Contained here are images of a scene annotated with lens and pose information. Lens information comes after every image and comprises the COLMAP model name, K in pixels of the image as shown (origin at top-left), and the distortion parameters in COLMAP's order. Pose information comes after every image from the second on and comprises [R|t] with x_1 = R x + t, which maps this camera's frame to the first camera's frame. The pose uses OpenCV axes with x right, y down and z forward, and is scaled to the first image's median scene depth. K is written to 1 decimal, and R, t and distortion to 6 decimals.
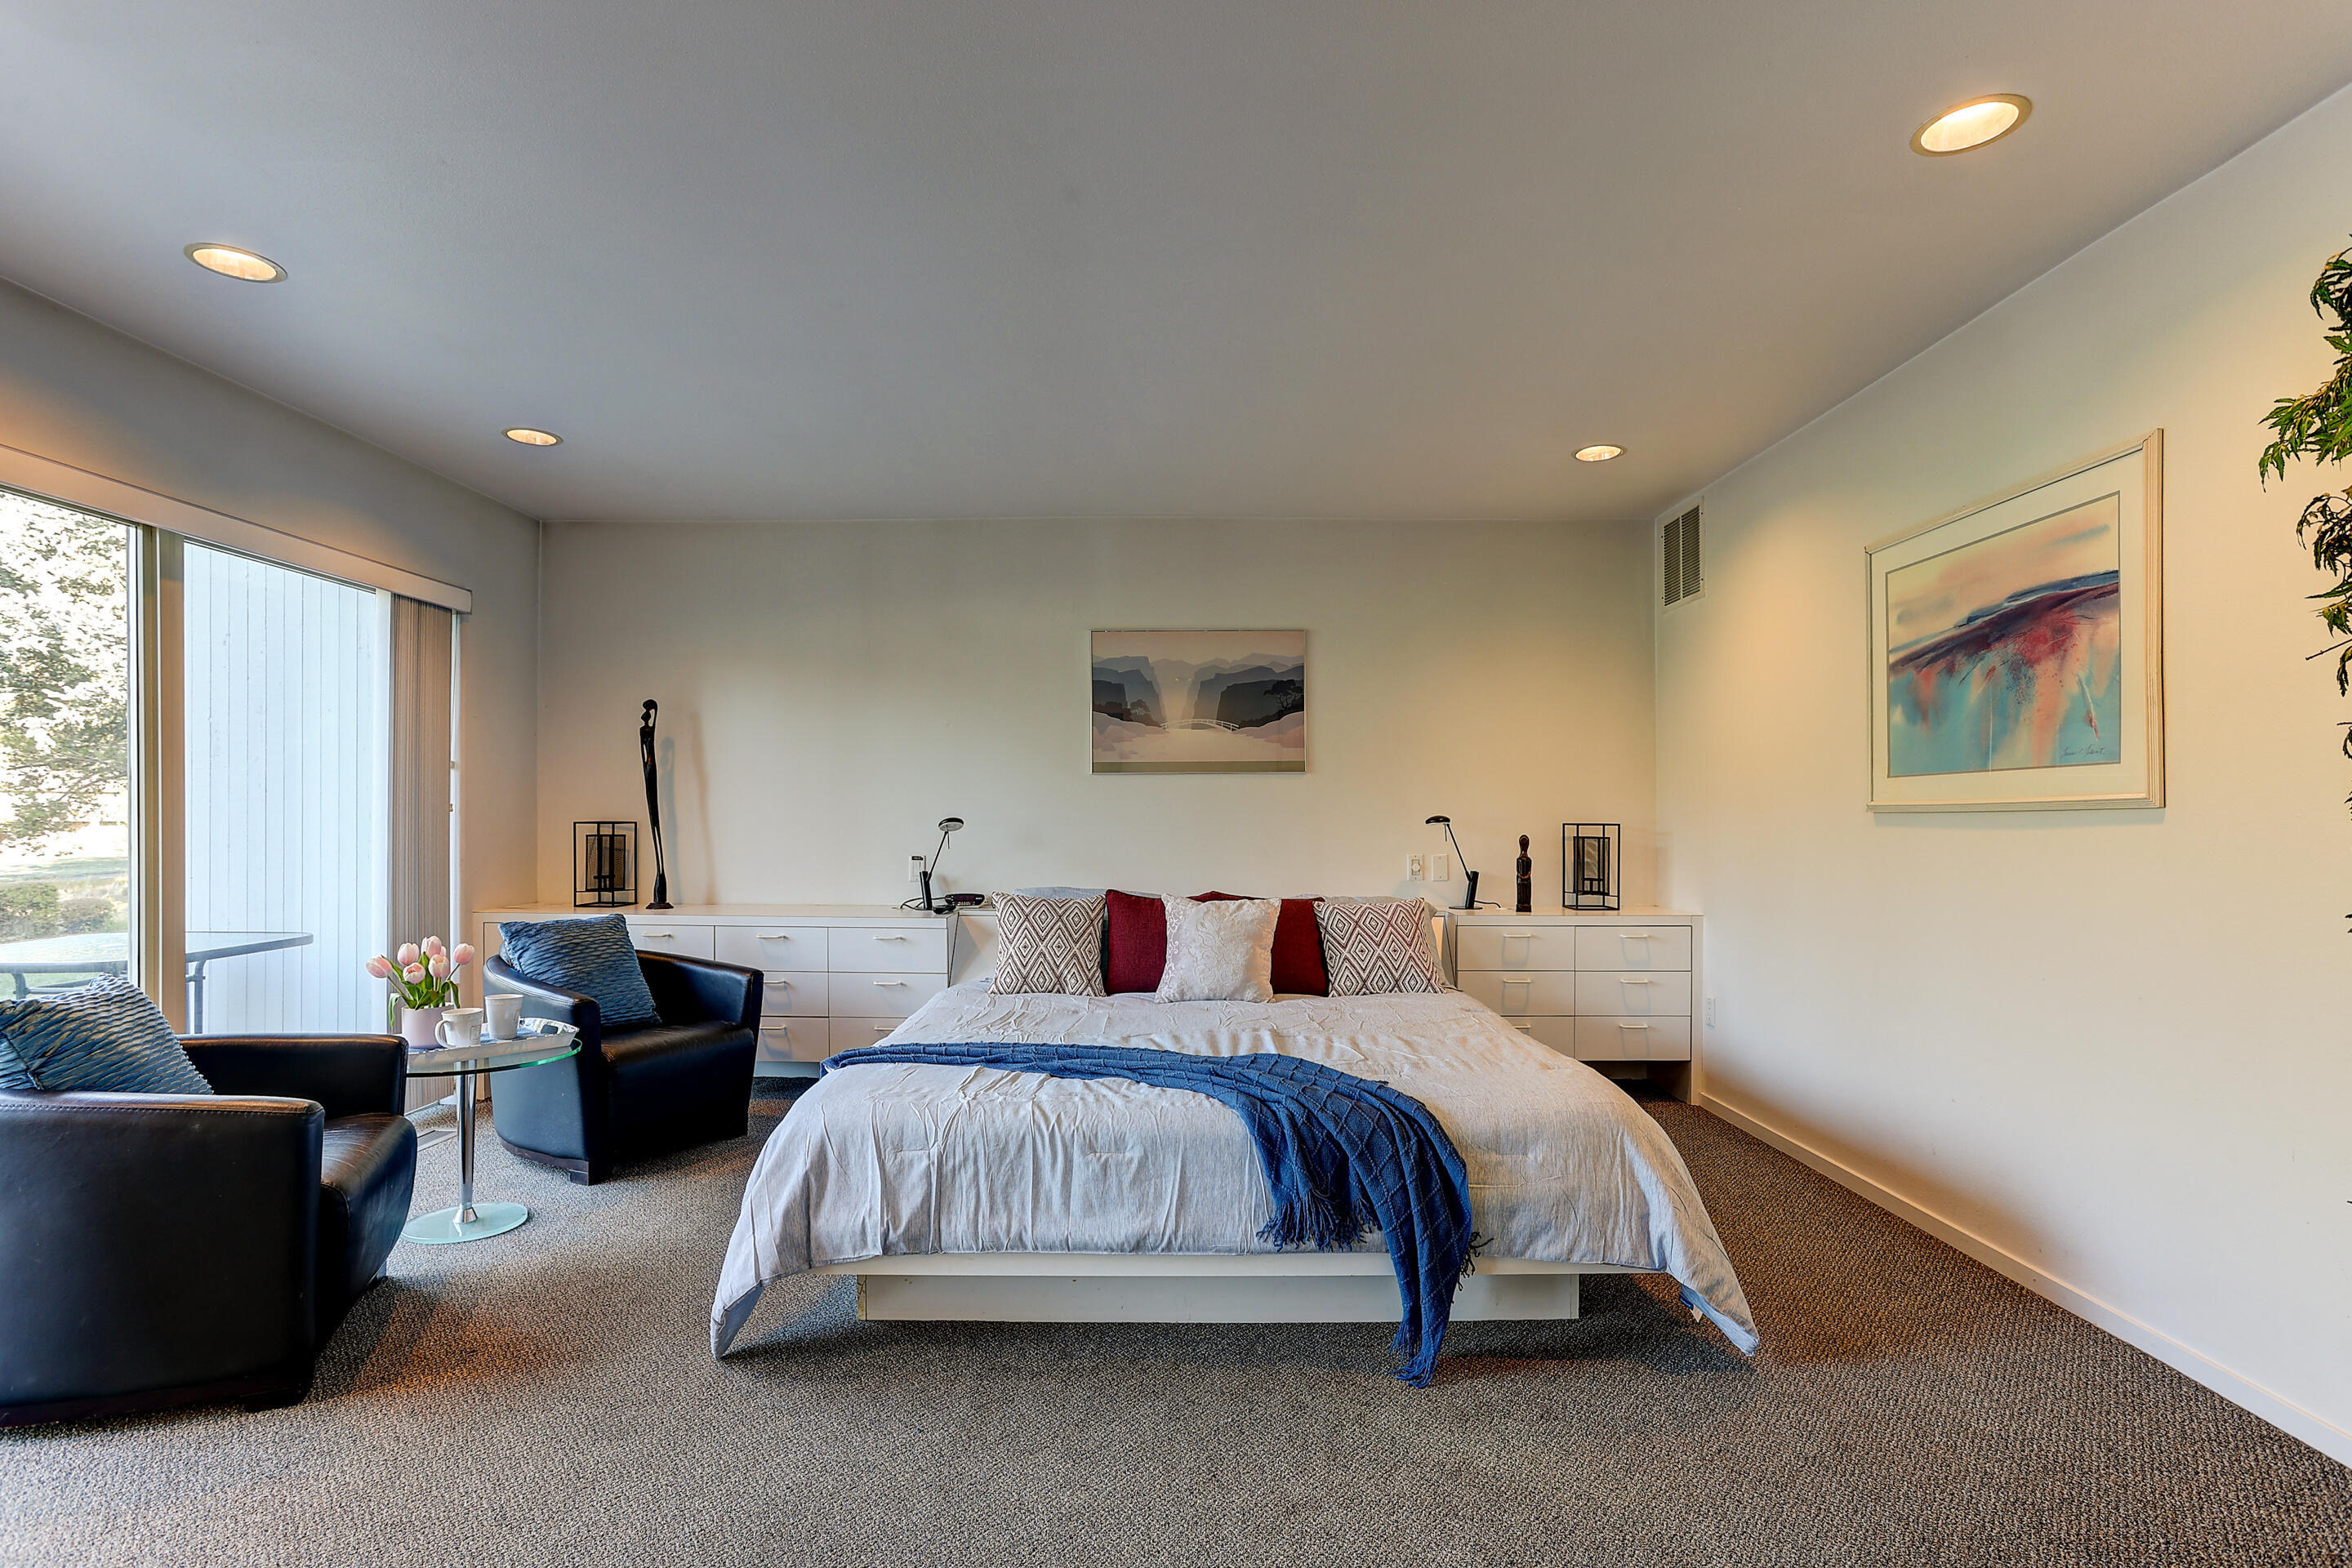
lens RADIAL K [[1181.5, 0, 1154.0], [0, 1181.5, 802.3], [0, 0, 1]] dist [-0.058840, 0.039830]
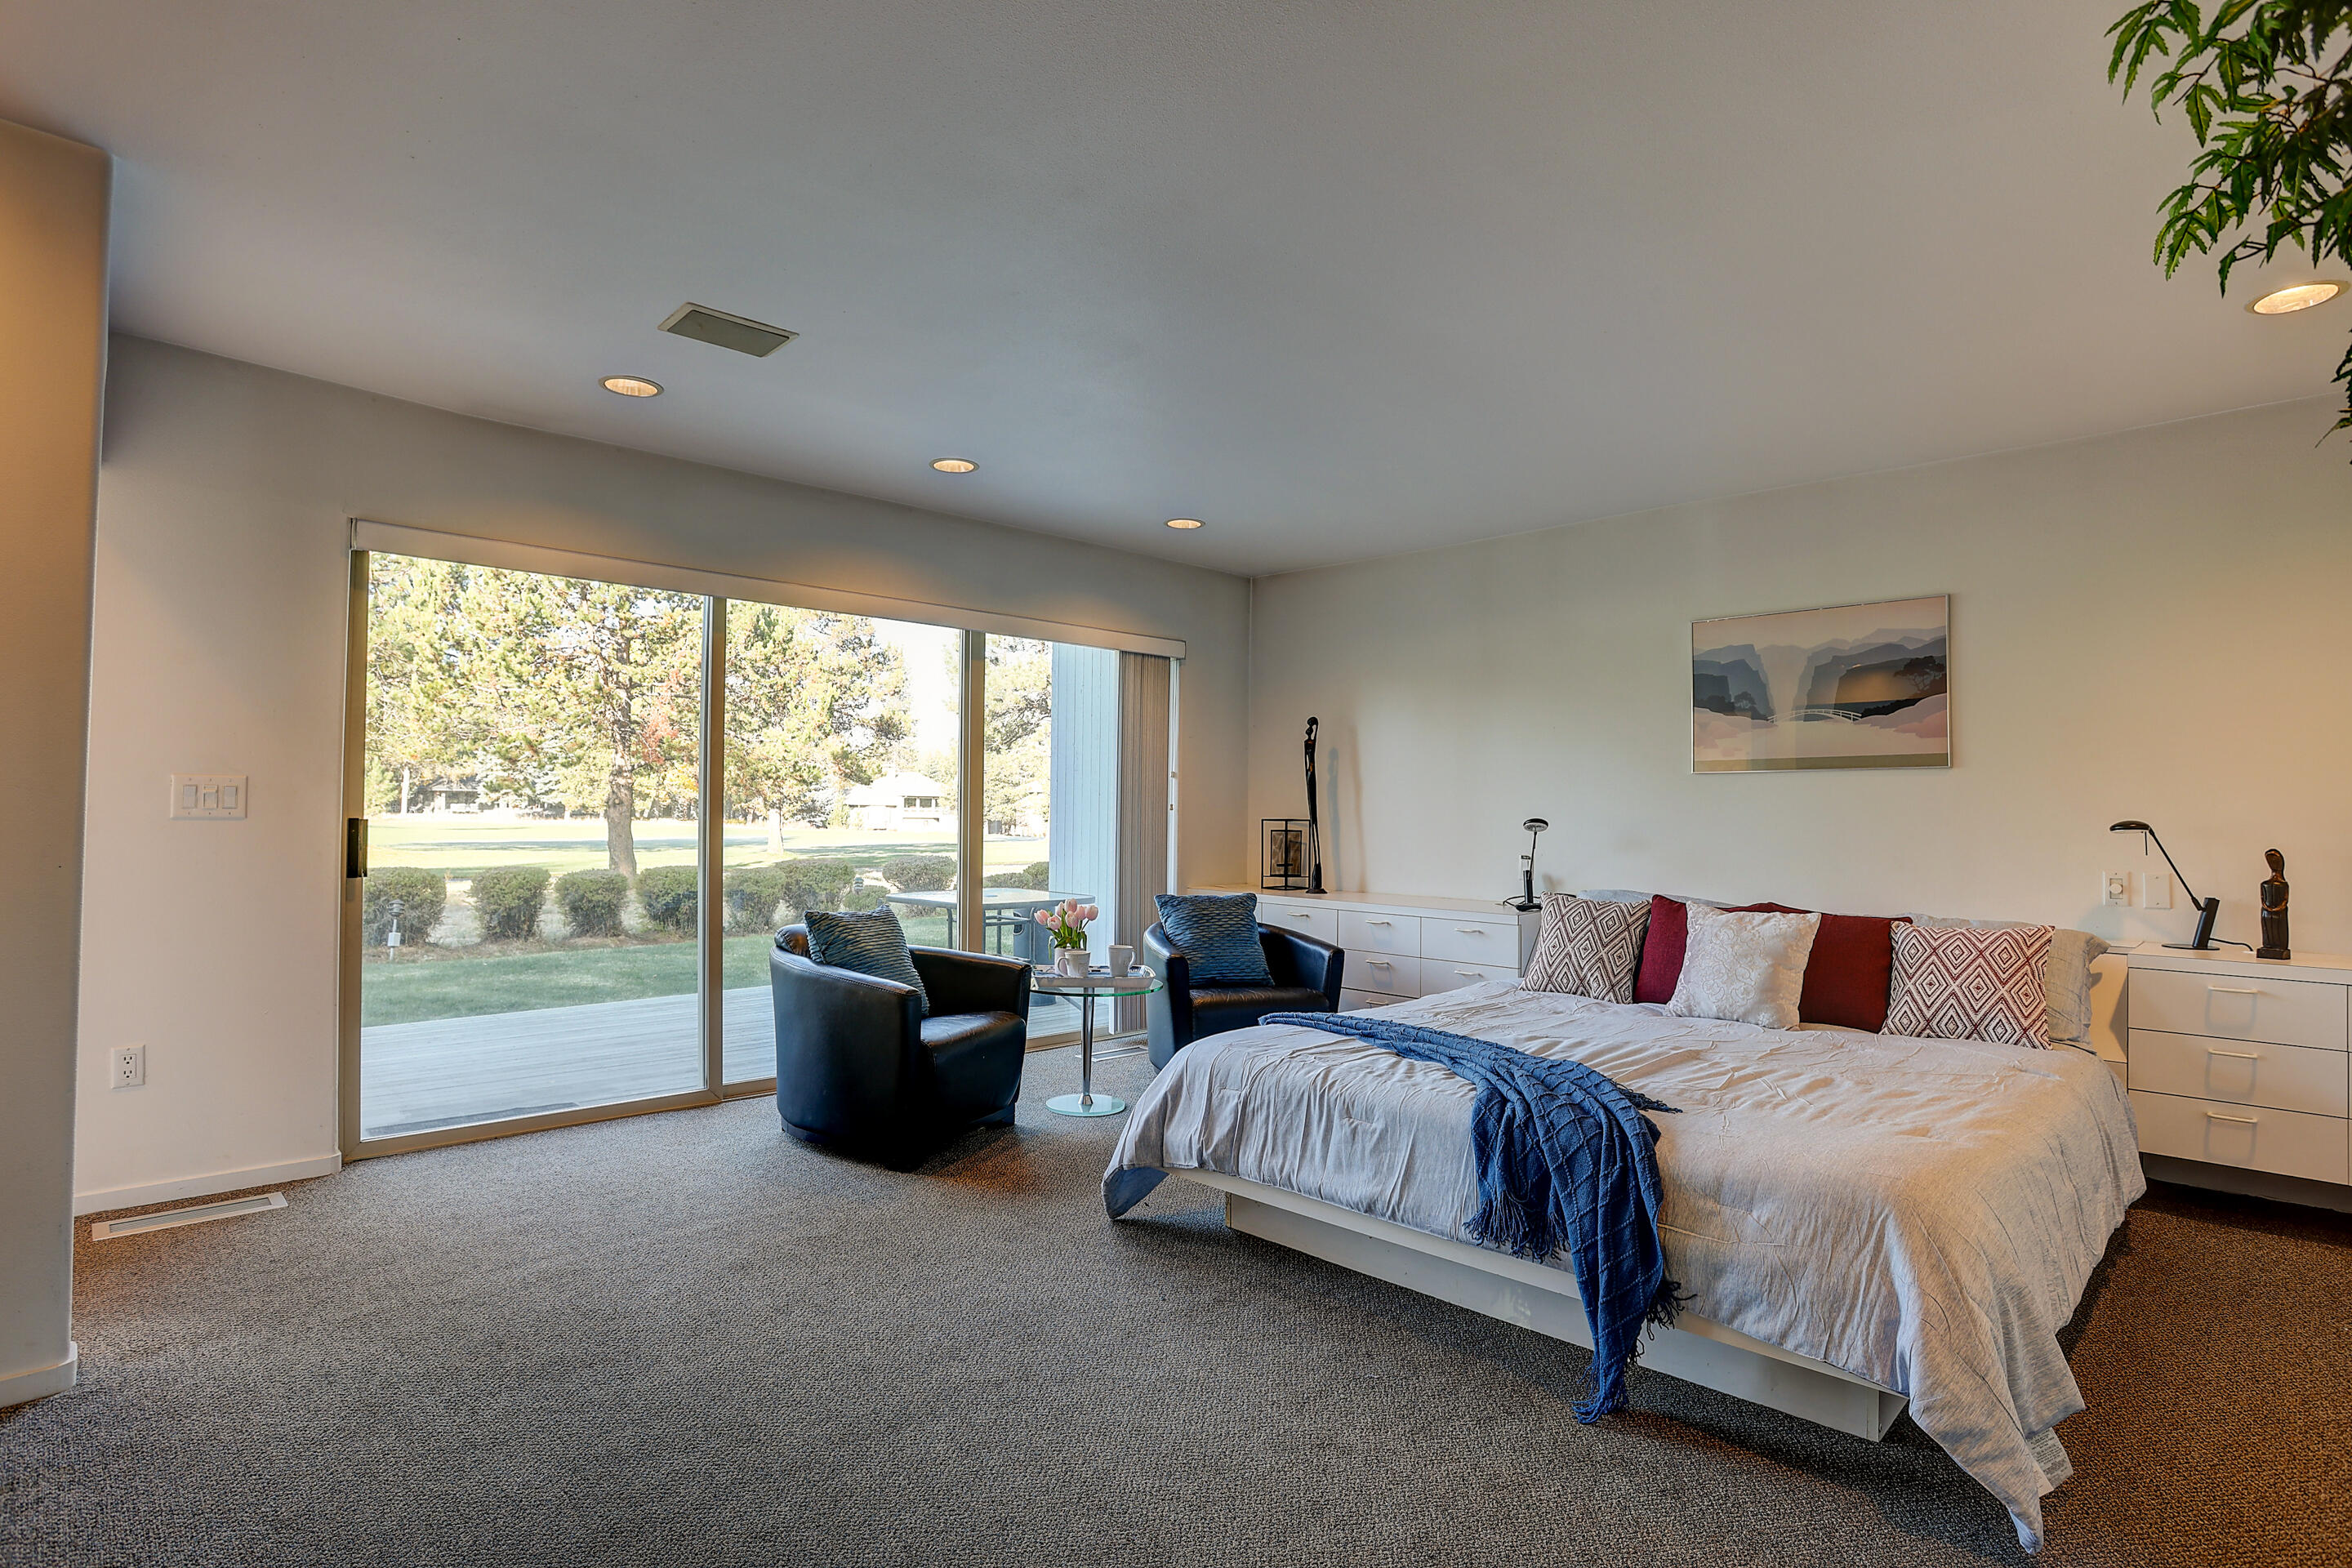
lens RADIAL K [[1199.4, 0, 1194.5], [0, 1199.4, 789.6], [0, 0, 1]] dist [-0.080553, 0.033849]
pose [[0.703703, -0.007884, -0.710451, 0.413169], [-0.002196, 0.999910, -0.013271, 0.002762], [0.710491, 0.010899, 0.703622, 0.066484]]
